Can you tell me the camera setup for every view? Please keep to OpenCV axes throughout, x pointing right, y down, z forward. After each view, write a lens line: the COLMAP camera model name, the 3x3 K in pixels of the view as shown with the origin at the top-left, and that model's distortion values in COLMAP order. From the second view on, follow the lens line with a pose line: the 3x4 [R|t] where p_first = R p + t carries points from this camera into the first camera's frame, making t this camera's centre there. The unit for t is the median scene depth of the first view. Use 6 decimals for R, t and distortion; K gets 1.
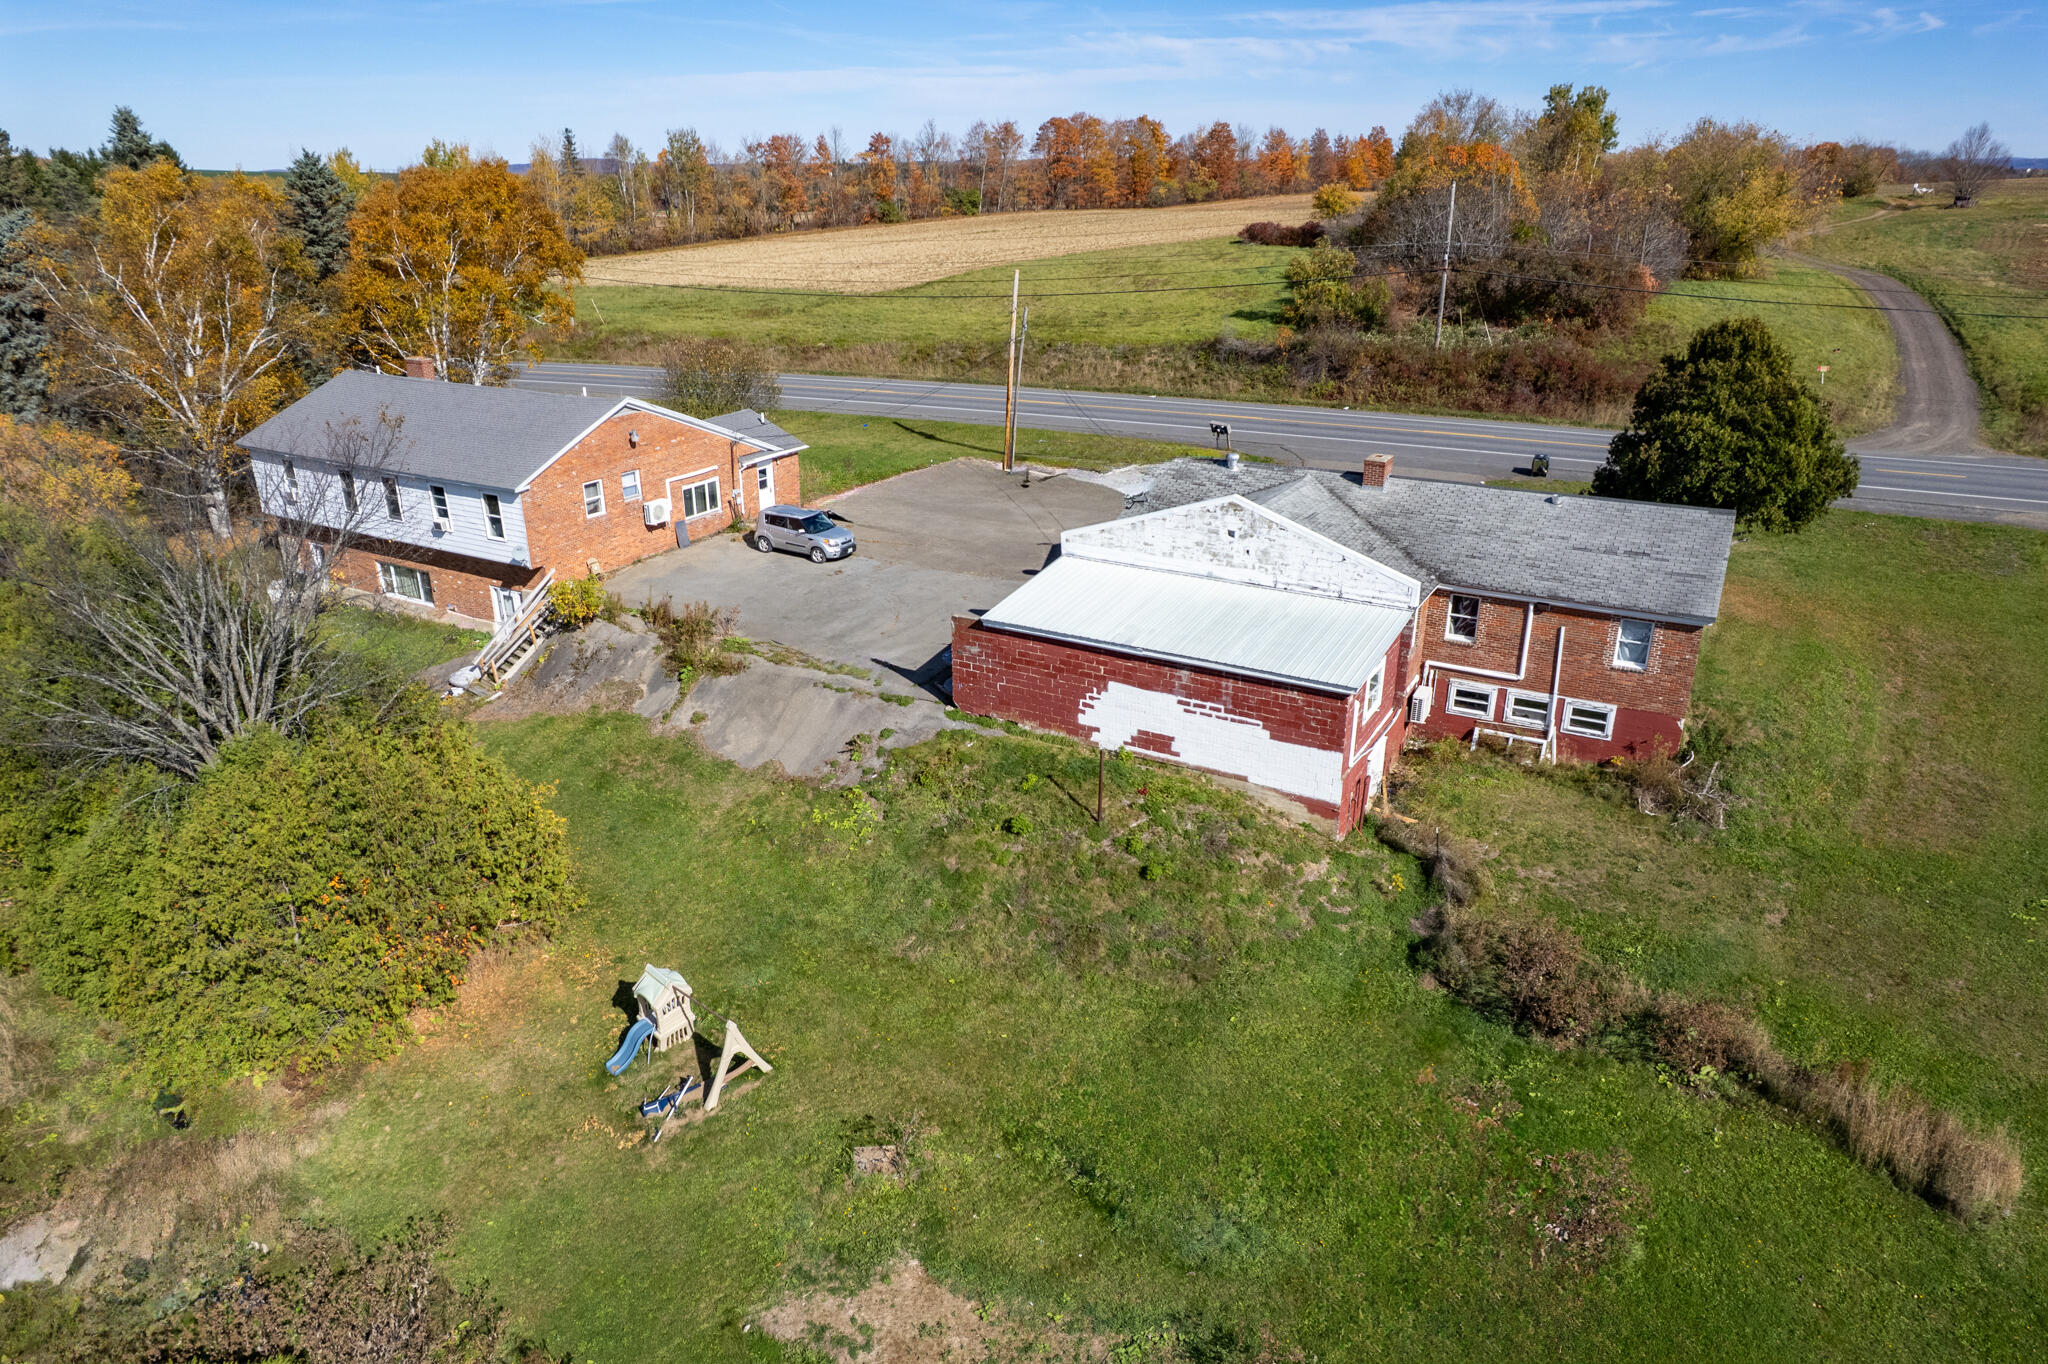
lens RADIAL K [[1314.1, 0, 1029.0], [0, 1314.1, 688.8], [0, 0, 1]] dist [-0.084288, 0.077017]
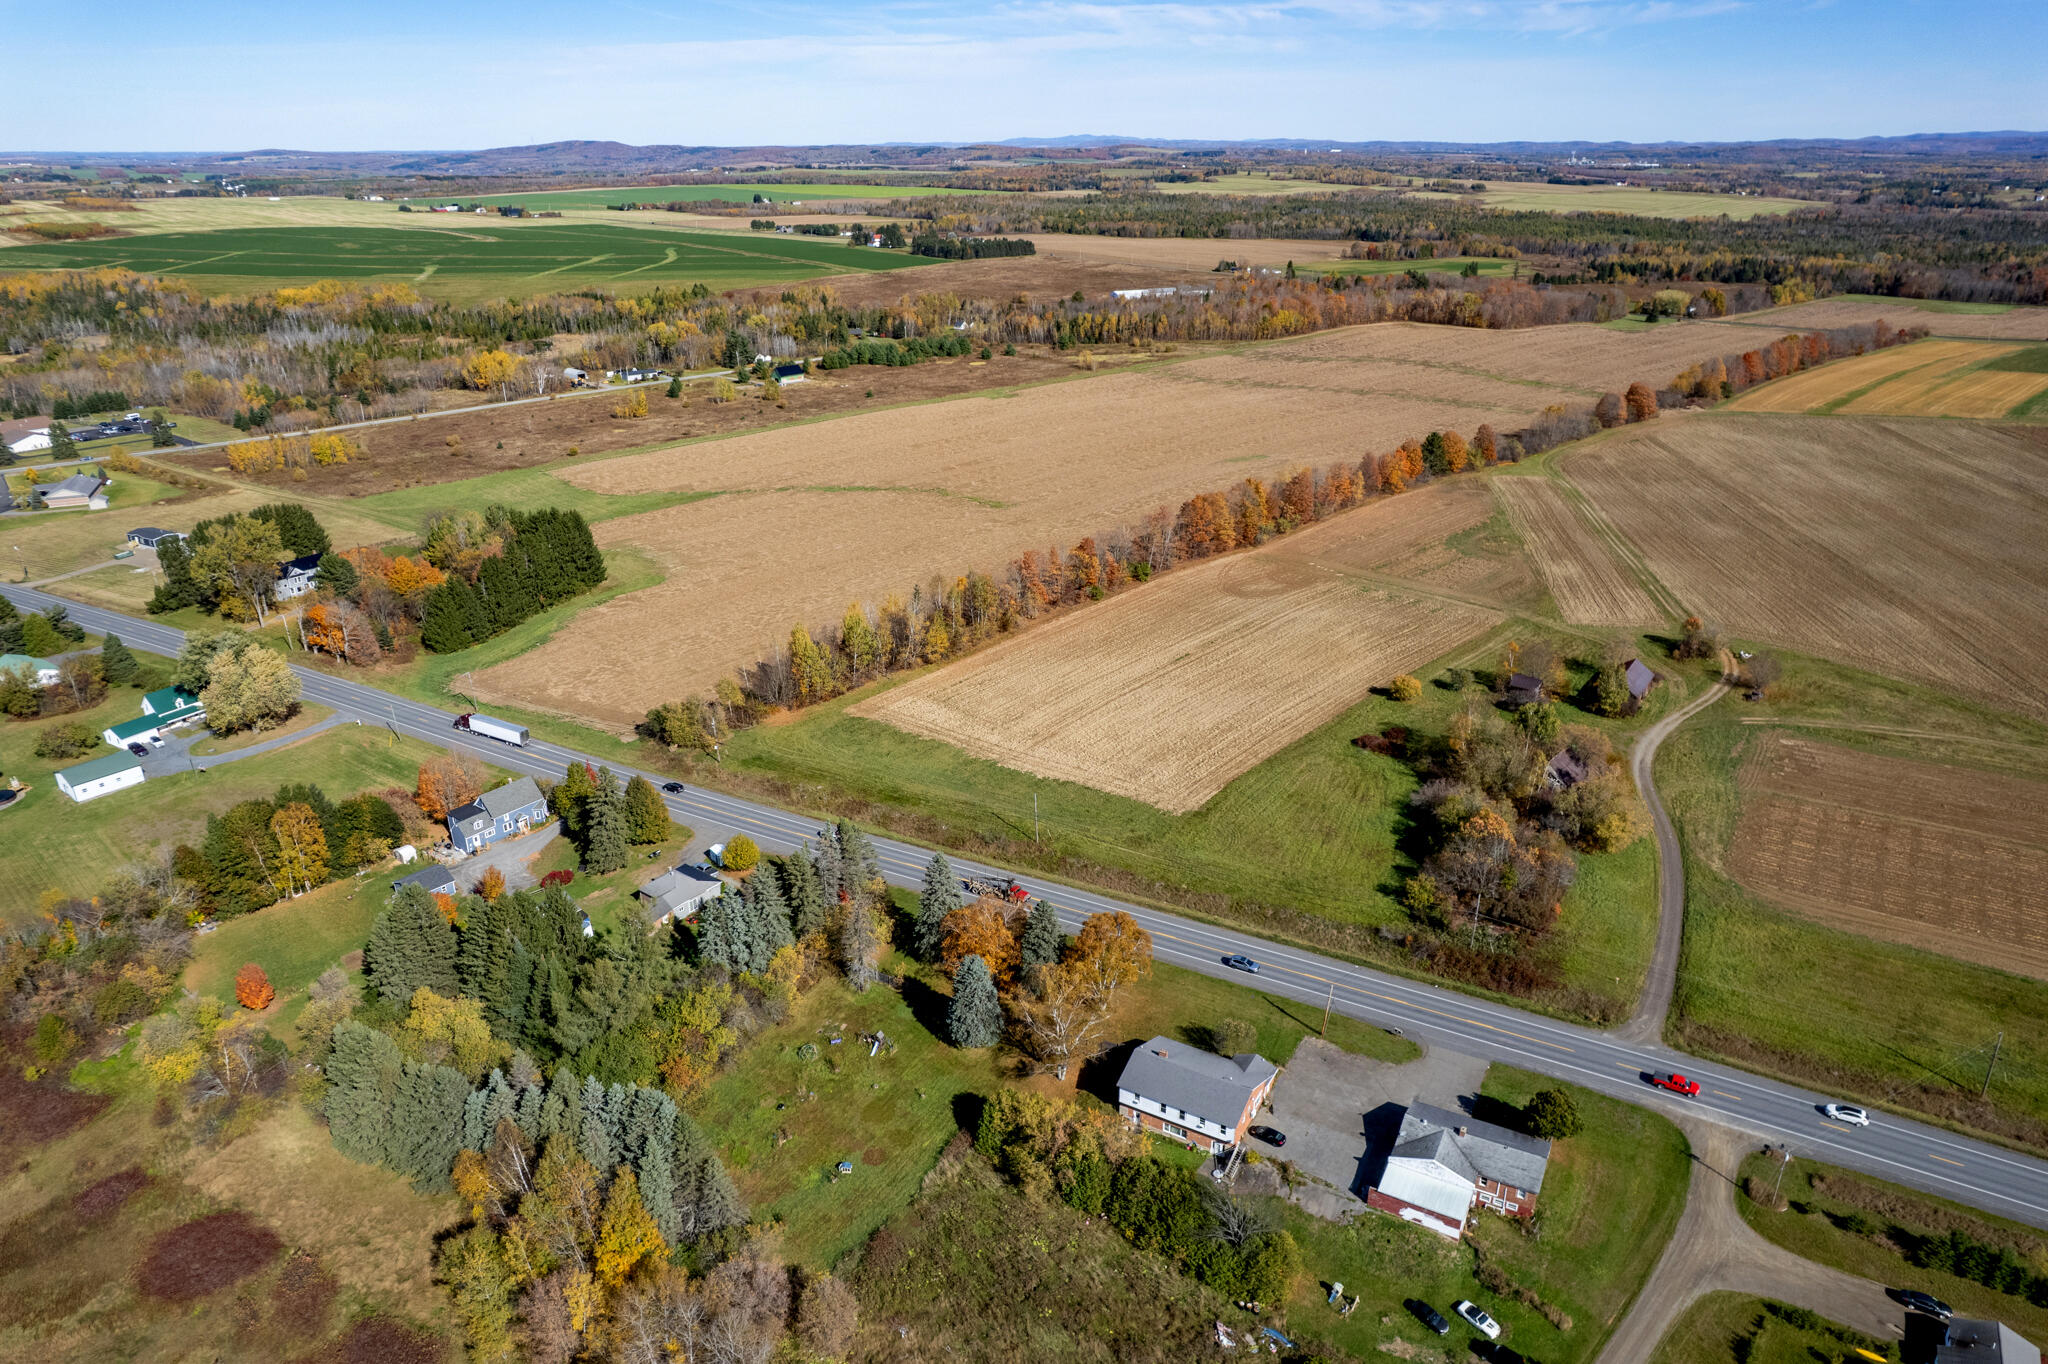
lens RADIAL K [[1347.4, 0, 1017.7], [0, 1347.4, 692.9], [0, 0, 1]] dist [-0.078693, 0.063962]
pose [[0.999976, -0.002025, 0.006614, -1.237815], [0.001788, 0.999361, 0.035690, -1.834949], [-0.006682, -0.035677, 0.999341, -3.324852]]
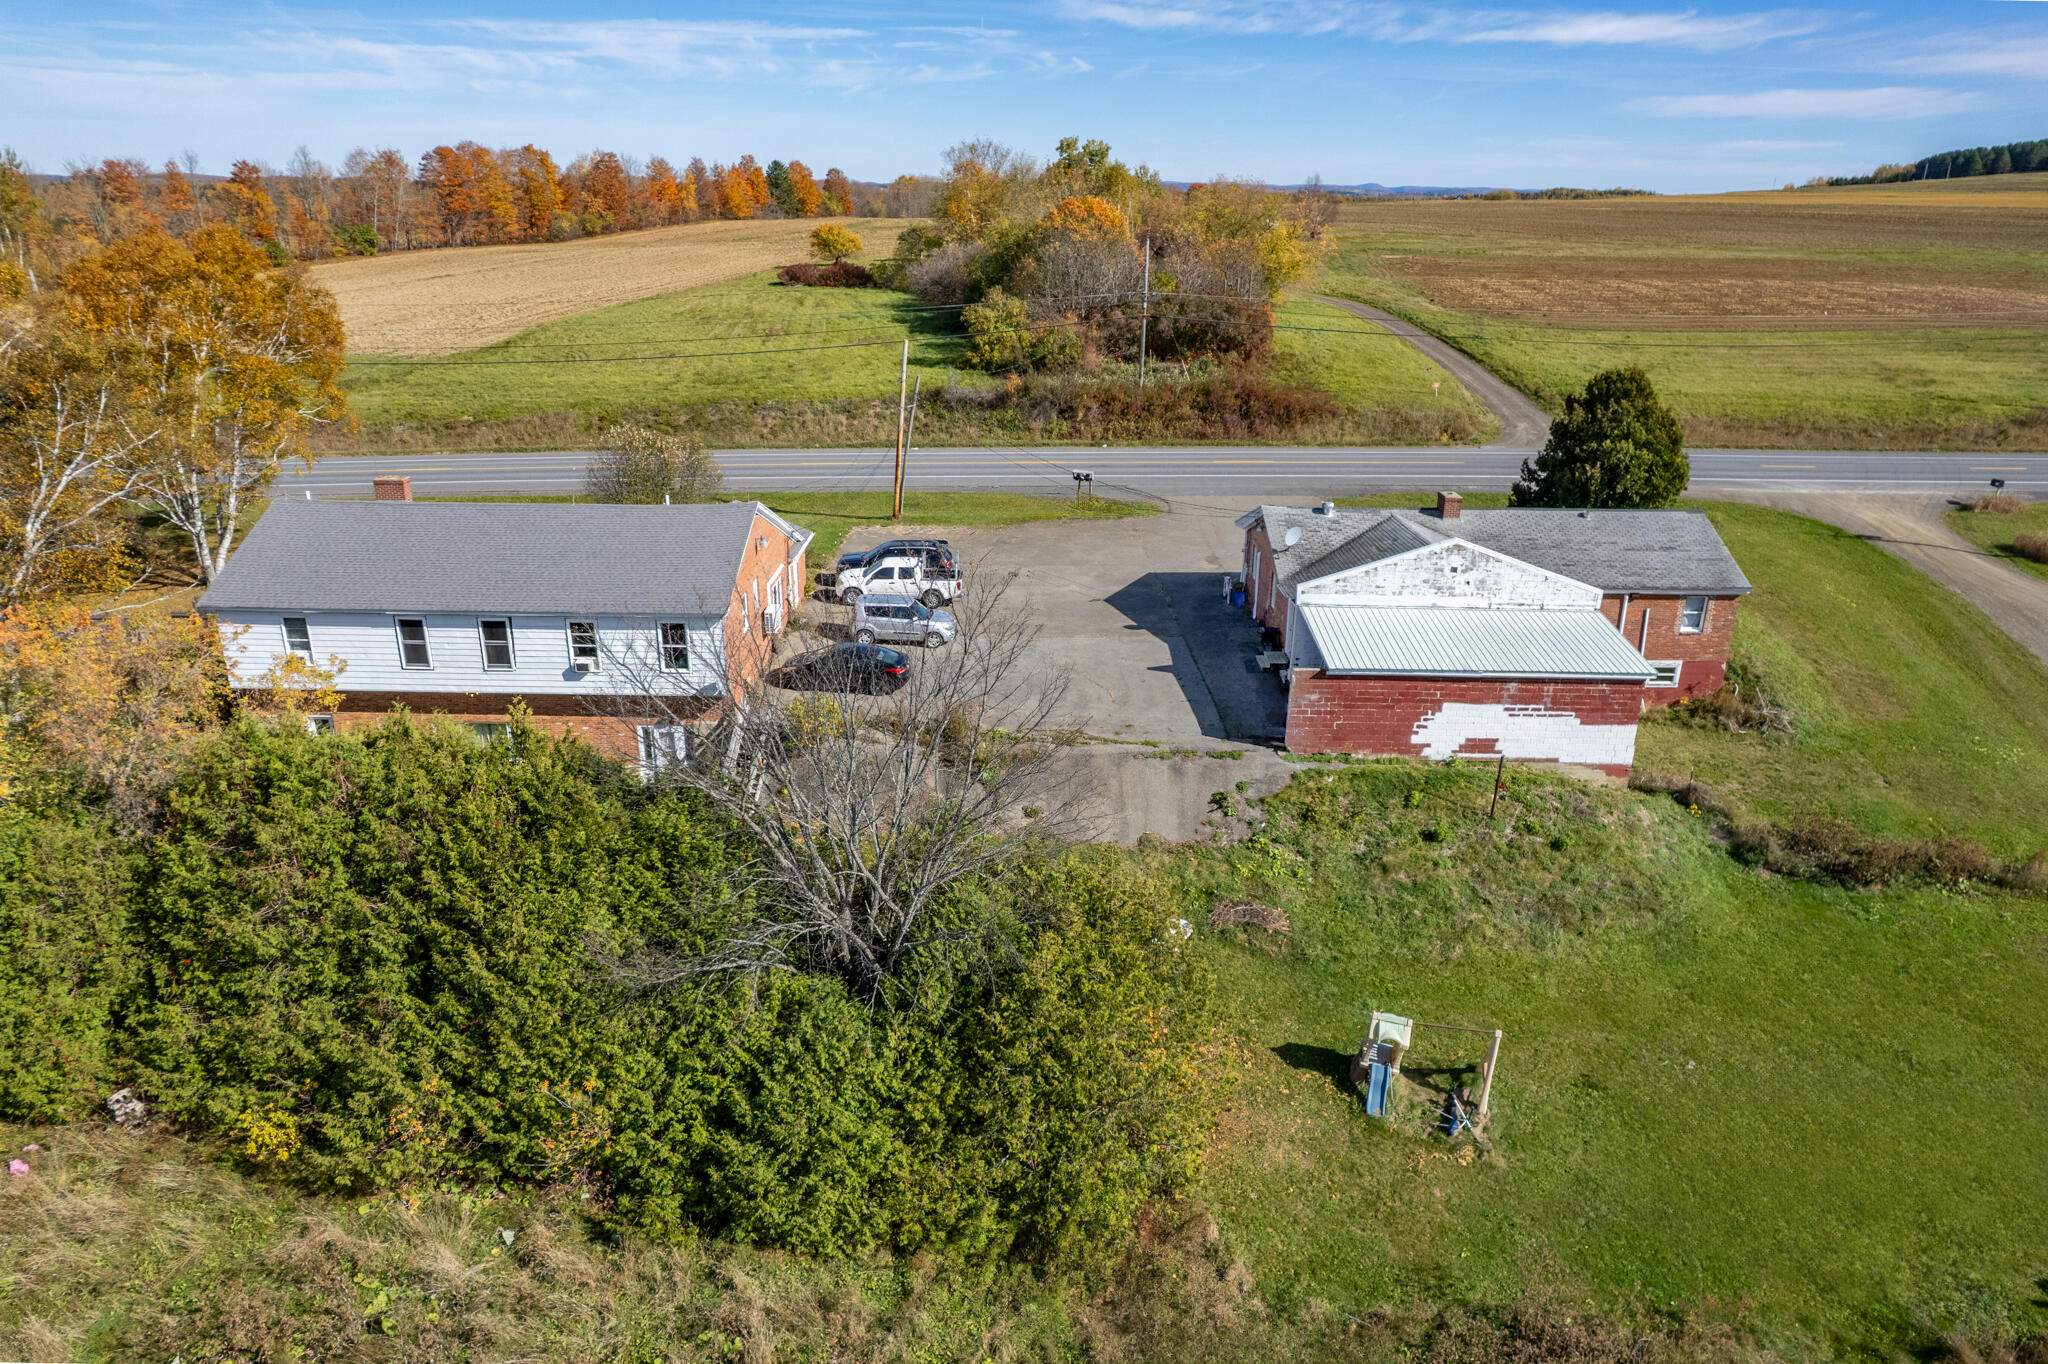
lens RADIAL K [[1347.4, 0, 1017.7], [0, 1347.4, 692.9], [0, 0, 1]] dist [-0.078693, 0.063962]
pose [[0.871323, -0.160521, 0.463712, -0.780850], [0.168849, 0.985354, 0.023826, -0.101508], [-0.460745, 0.057537, 0.885665, 0.086919]]
